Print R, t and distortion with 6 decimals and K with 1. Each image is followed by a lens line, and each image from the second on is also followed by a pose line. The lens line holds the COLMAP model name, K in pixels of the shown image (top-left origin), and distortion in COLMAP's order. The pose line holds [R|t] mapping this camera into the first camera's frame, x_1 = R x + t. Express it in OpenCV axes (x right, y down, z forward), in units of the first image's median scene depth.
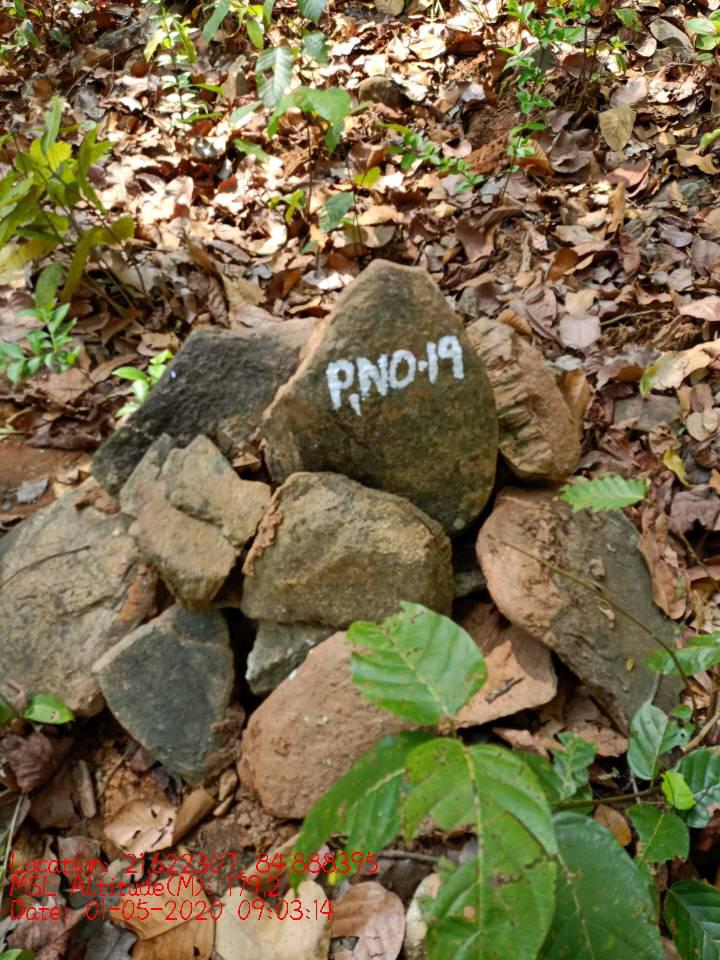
lens RADIAL K [[731.2, 0, 360.0], [0, 731.2, 480.0], [0, 0, 1]] dist [0.005969, -0.050178]
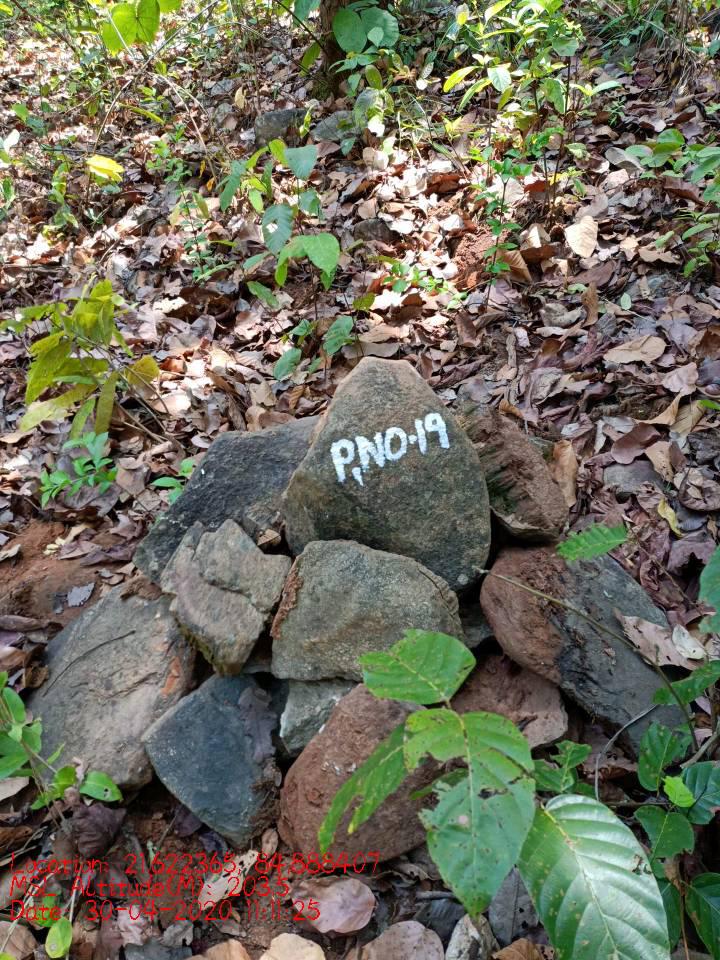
lens RADIAL K [[788.3, 0, 360.0], [0, 788.3, 480.0], [0, 0, 1]] dist [-0.002263, -0.138710]
pose [[0.995130, -0.087704, -0.045002, 0.048885], [0.077465, 0.978095, -0.193205, 0.133795], [0.060961, 0.188778, 0.980126, -0.210647]]
